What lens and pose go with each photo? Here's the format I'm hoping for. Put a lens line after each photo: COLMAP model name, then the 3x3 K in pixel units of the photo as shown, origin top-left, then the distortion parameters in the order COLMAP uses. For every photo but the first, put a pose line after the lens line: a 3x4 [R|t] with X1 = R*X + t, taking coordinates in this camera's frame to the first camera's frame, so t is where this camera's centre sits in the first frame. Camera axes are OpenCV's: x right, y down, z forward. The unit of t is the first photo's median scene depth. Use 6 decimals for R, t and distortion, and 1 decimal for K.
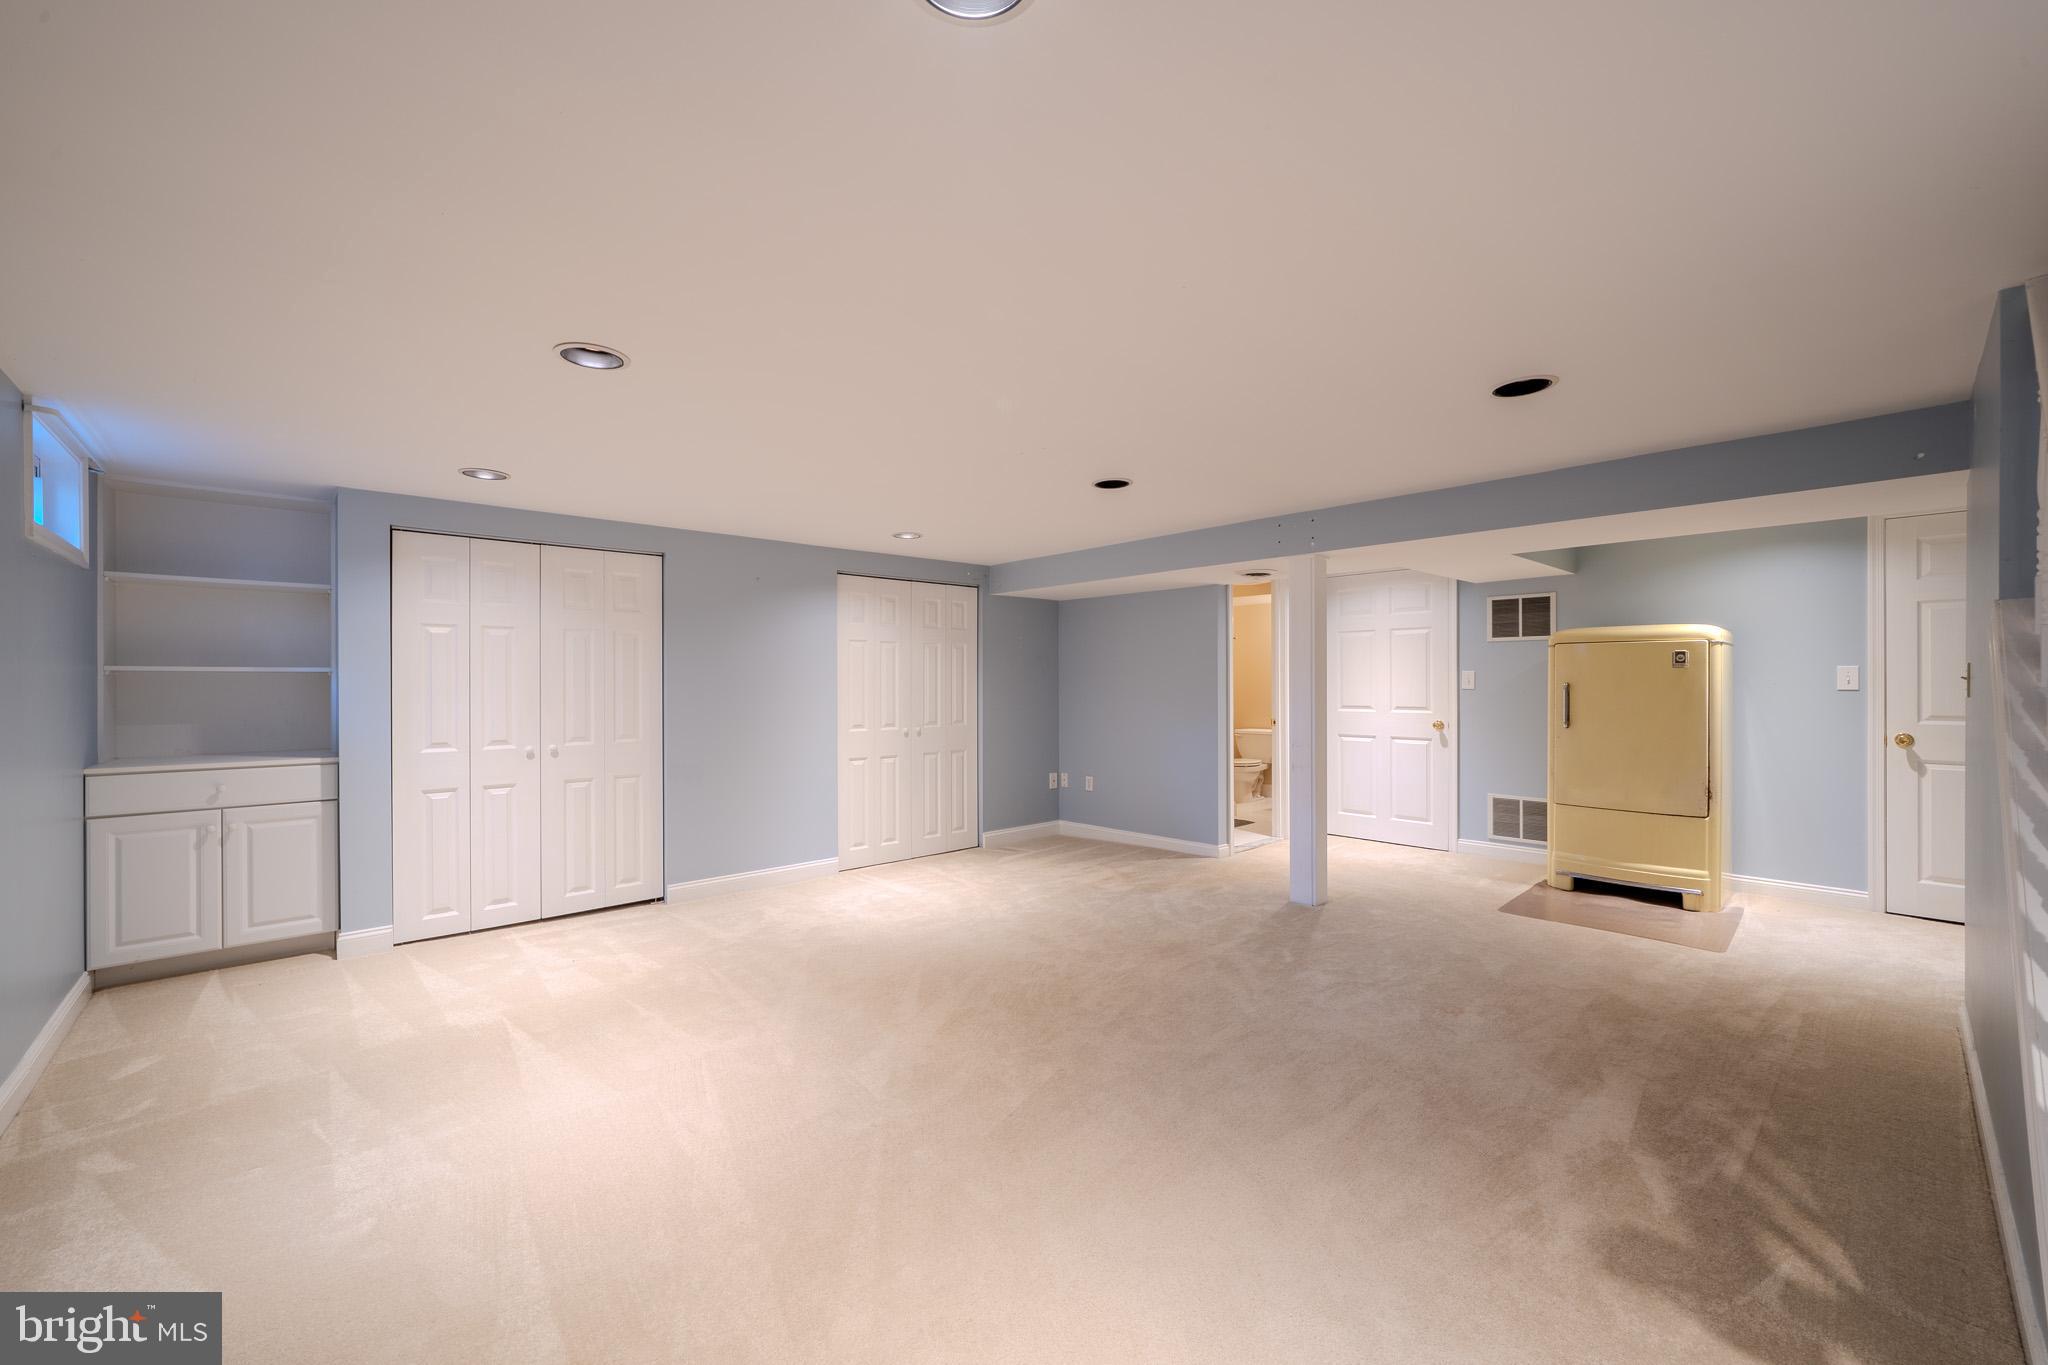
lens RADIAL K [[803.8, 0, 1031.5], [0, 803.8, 683.4], [0, 0, 1]] dist [-0.000760, 0.000085]
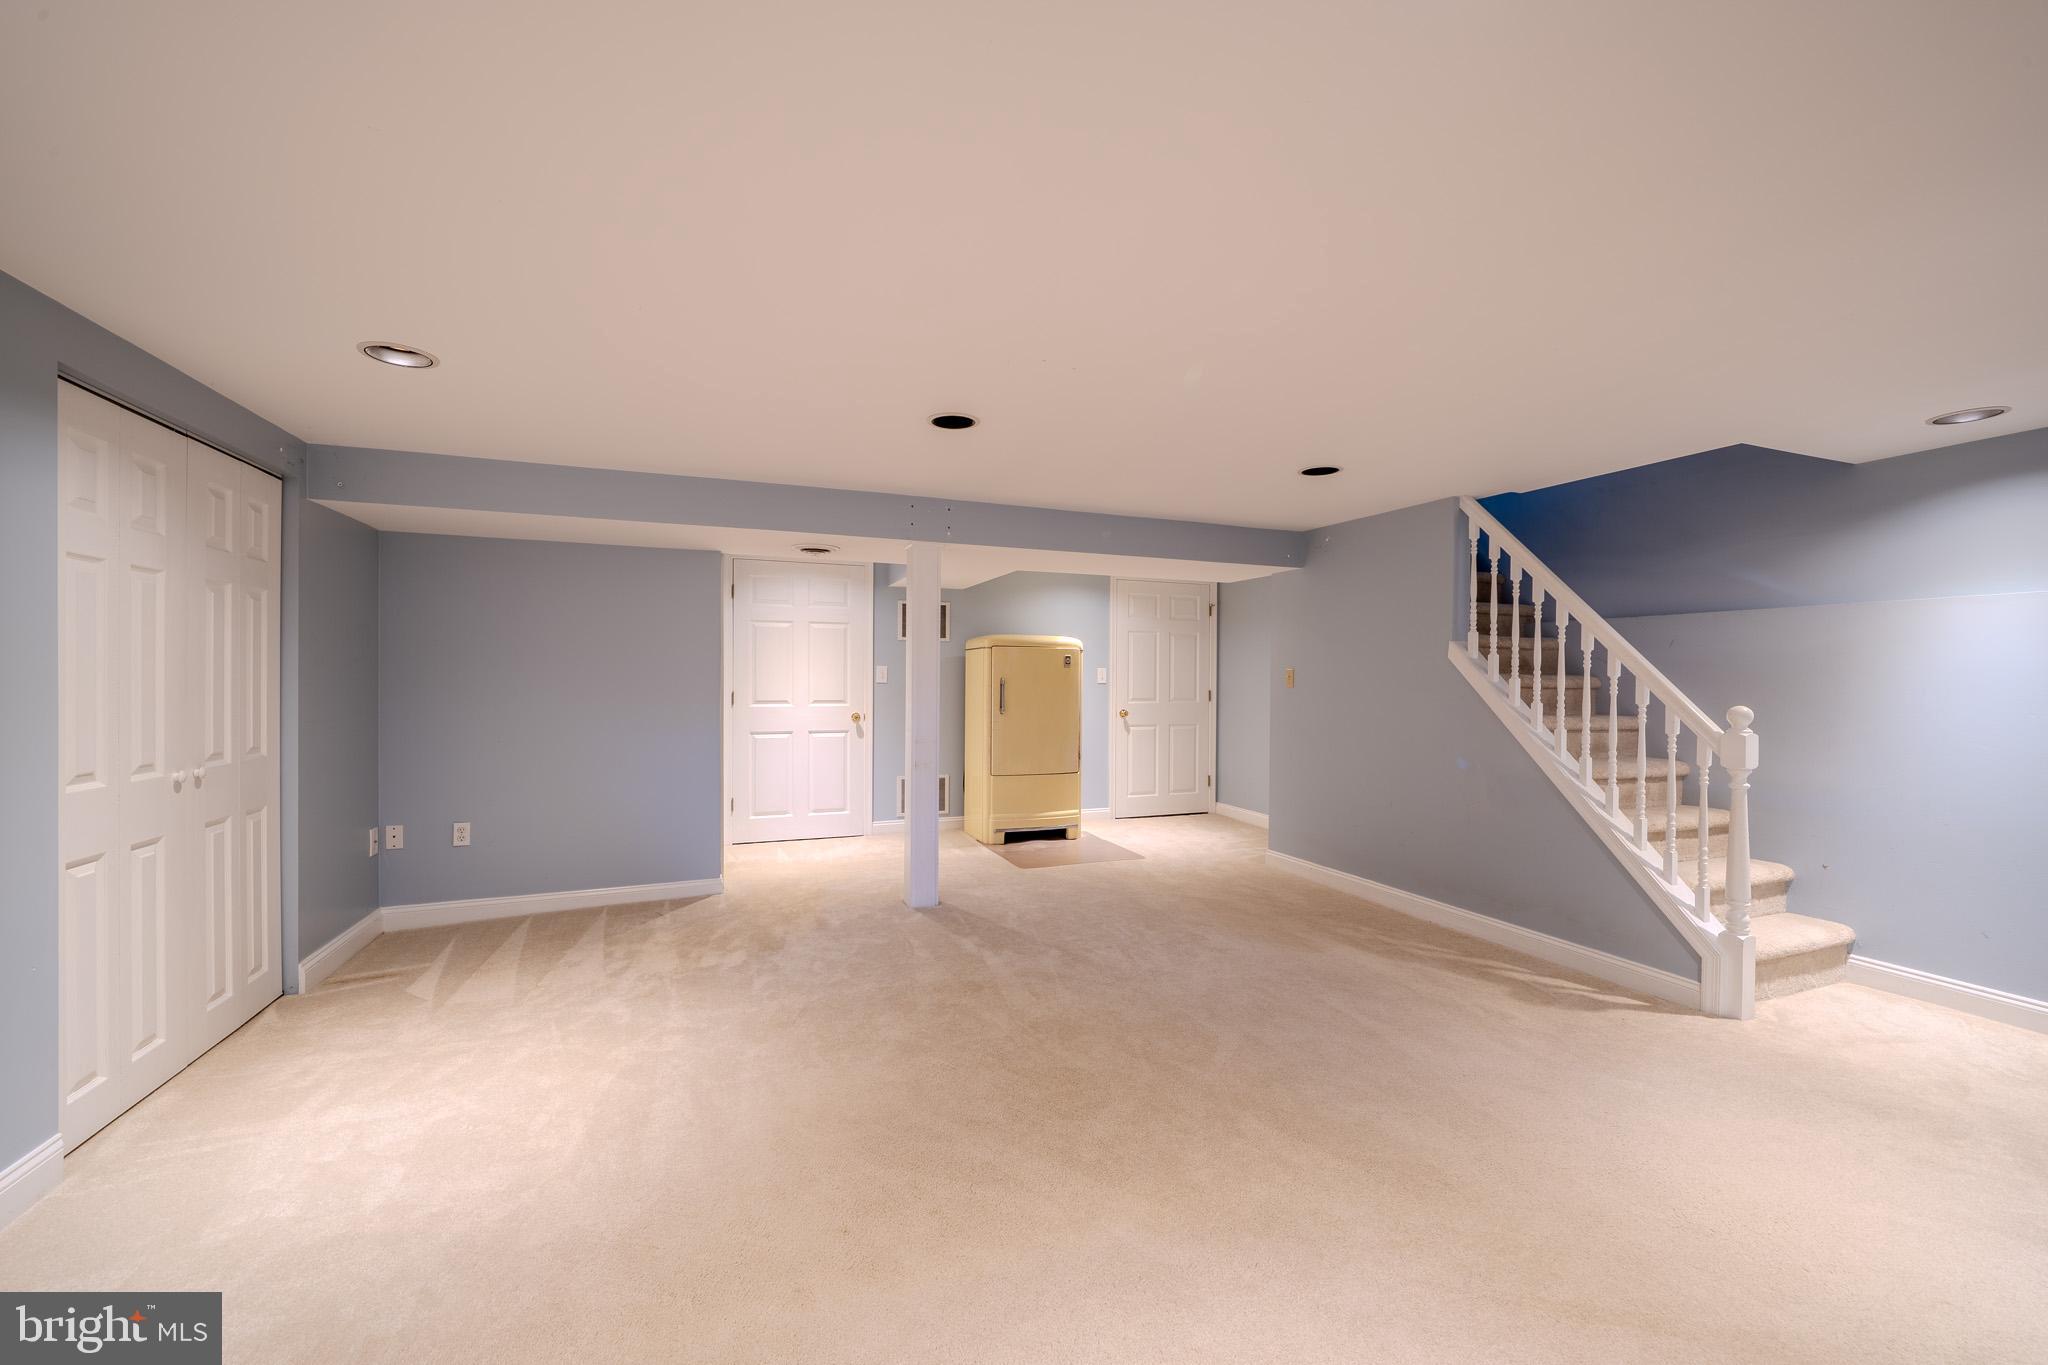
lens RADIAL K [[803.8, 0, 1031.5], [0, 803.8, 683.4], [0, 0, 1]] dist [-0.000760, 0.000085]
pose [[0.365905, -0.000921, 0.930652, -0.471559], [-0.007787, 0.999961, 0.004051, 0.002464], [-0.930620, -0.008730, 0.365883, 0.495281]]
